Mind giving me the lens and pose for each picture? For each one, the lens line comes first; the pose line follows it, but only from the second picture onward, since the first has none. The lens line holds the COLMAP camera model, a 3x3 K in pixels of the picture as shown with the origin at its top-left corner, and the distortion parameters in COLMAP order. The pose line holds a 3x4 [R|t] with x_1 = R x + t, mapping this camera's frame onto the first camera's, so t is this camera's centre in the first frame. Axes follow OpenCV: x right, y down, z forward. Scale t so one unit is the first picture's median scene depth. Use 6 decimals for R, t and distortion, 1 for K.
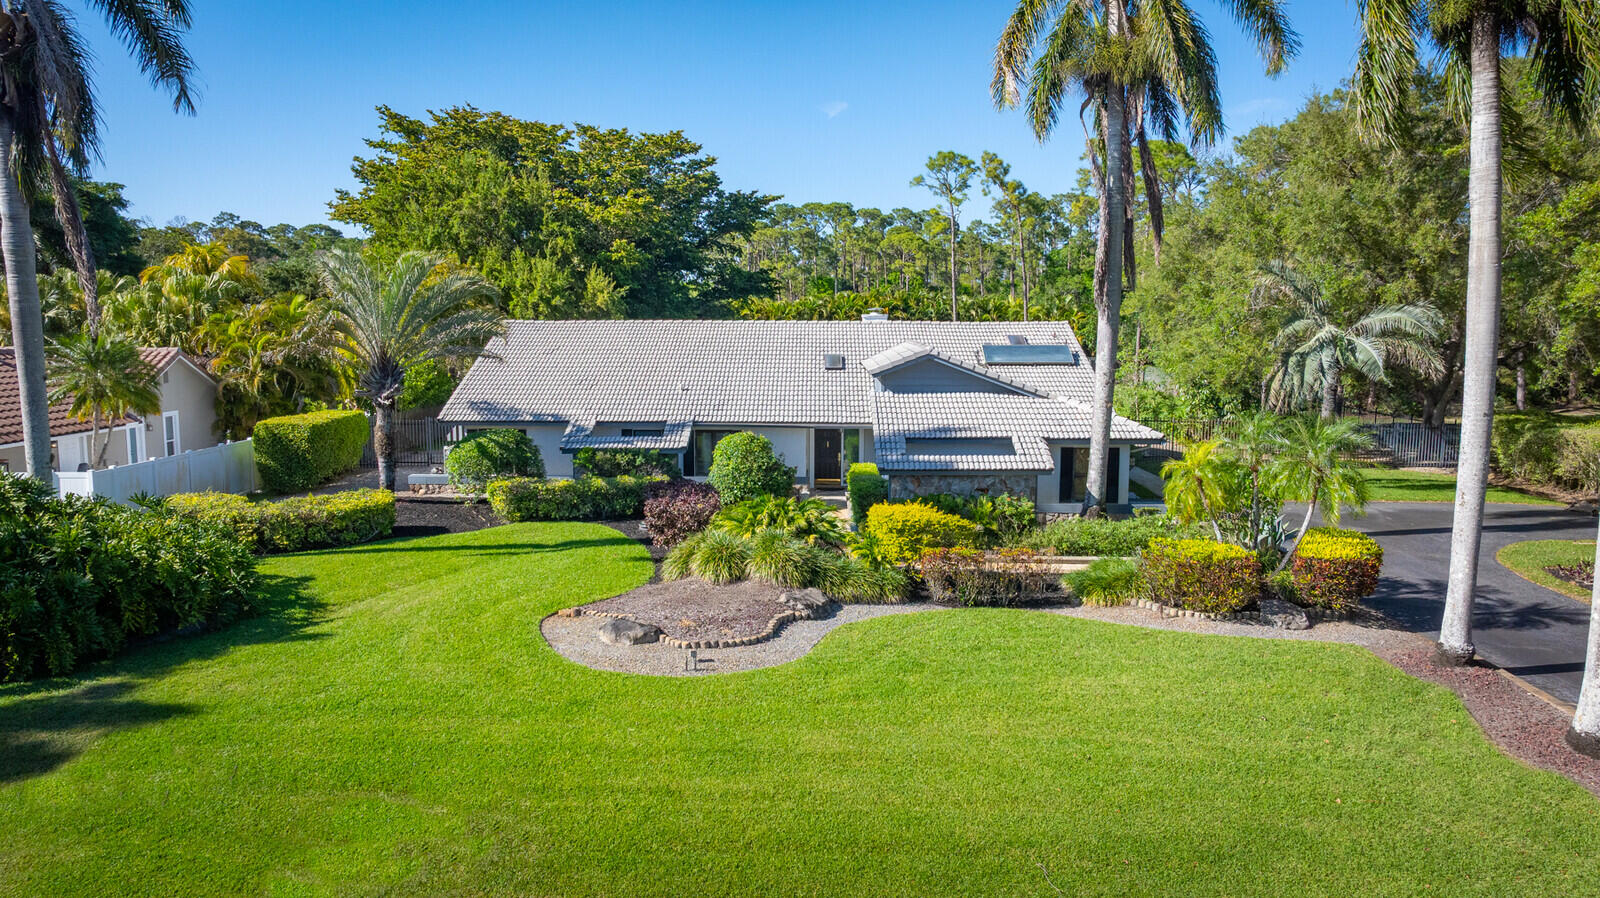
lens RADIAL K [[1117.7, 0, 799.3], [0, 1117.7, 457.5], [0, 0, 1]] dist [-0.016652, 0.004765]
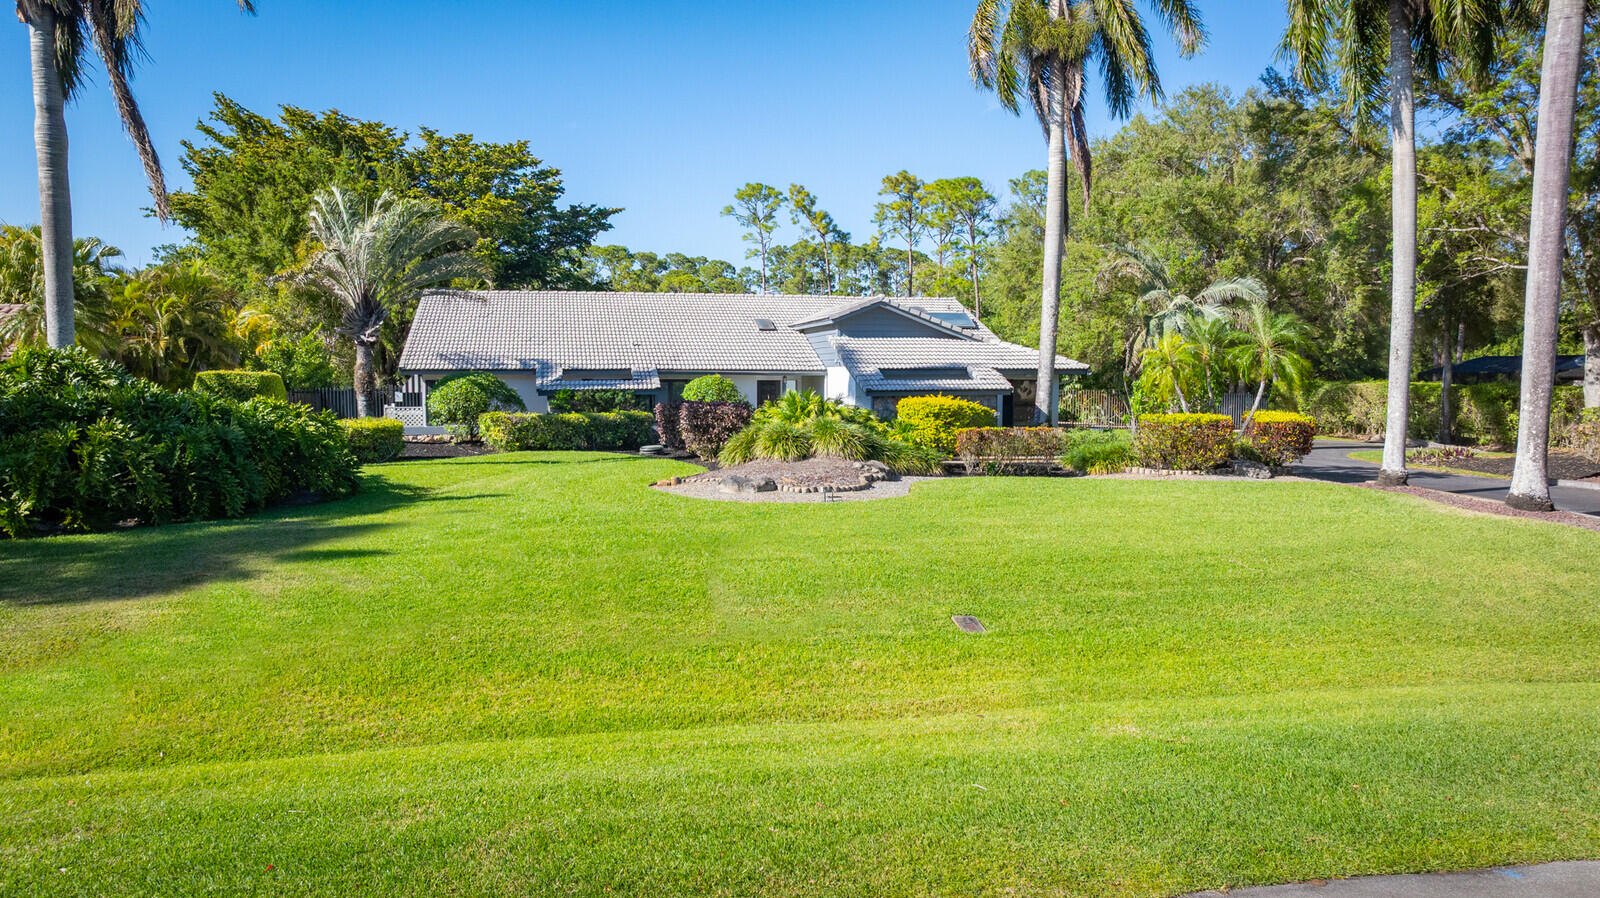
lens RADIAL K [[1117.3, 0, 800.0], [0, 1117.3, 449.0], [0, 0, 1]] dist [-0.016774, 0.000462]
pose [[0.972631, -0.018001, 0.231657, -0.237297], [0.032485, 0.997738, -0.058860, 0.124951], [-0.230074, 0.064774, 0.971015, -0.057162]]
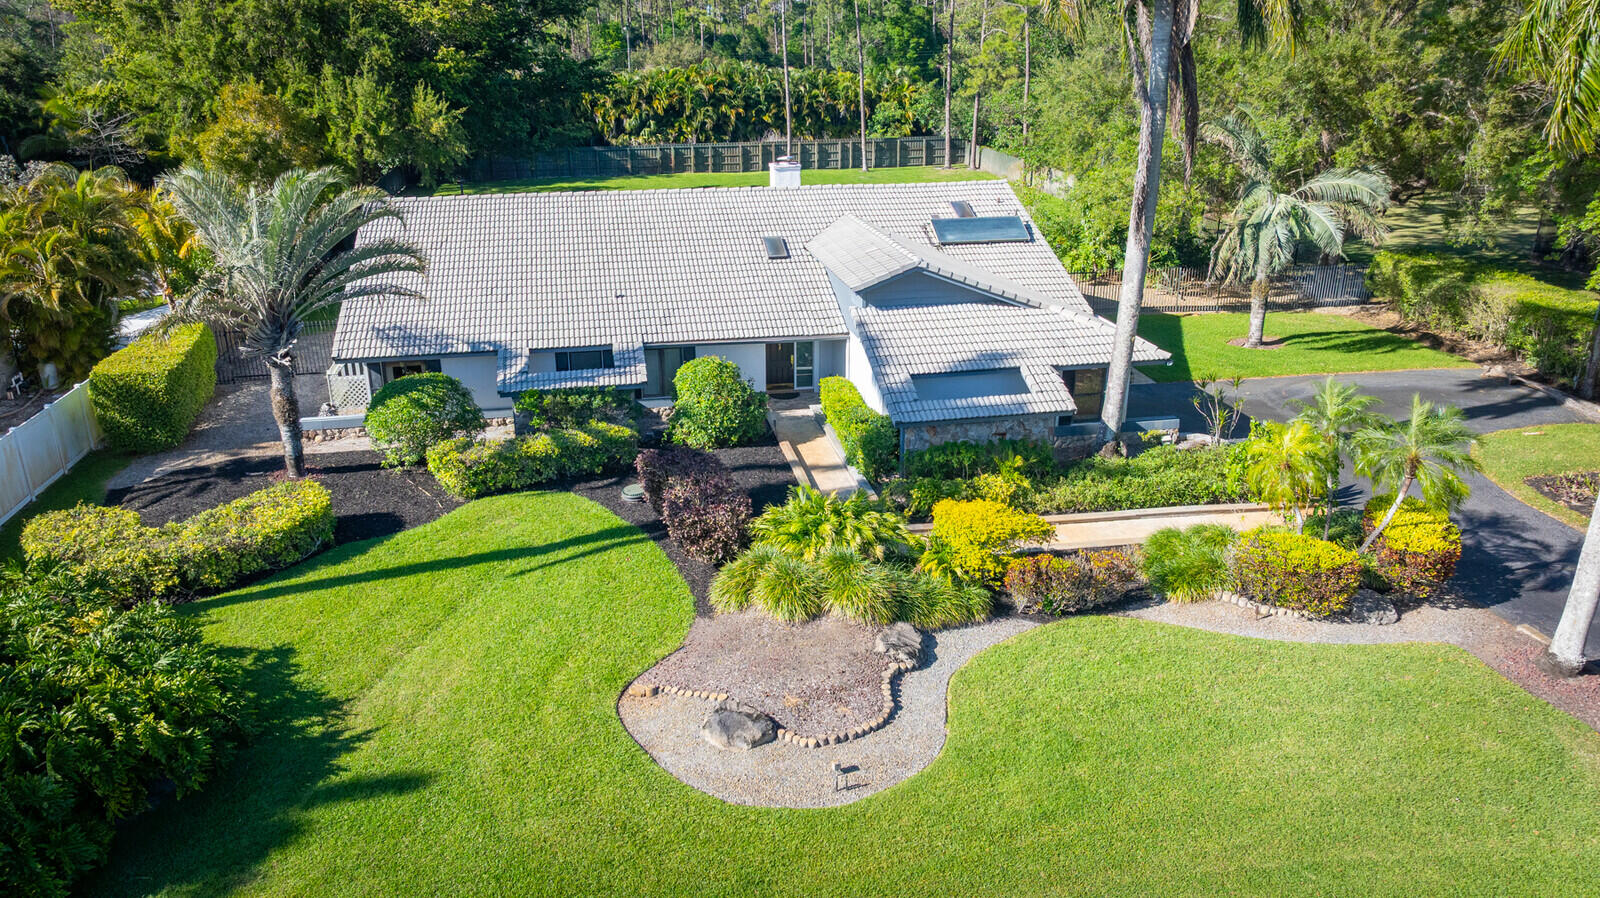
lens RADIAL K [[1120.9, 0, 793.8], [0, 1120.9, 445.4], [0, 0, 1]] dist [-0.006070, 0.004563]
pose [[0.978805, -0.076074, 0.190142, -0.173098], [0.031648, 0.973483, 0.226560, -0.169680], [-0.202335, -0.215741, 0.955257, 0.136806]]
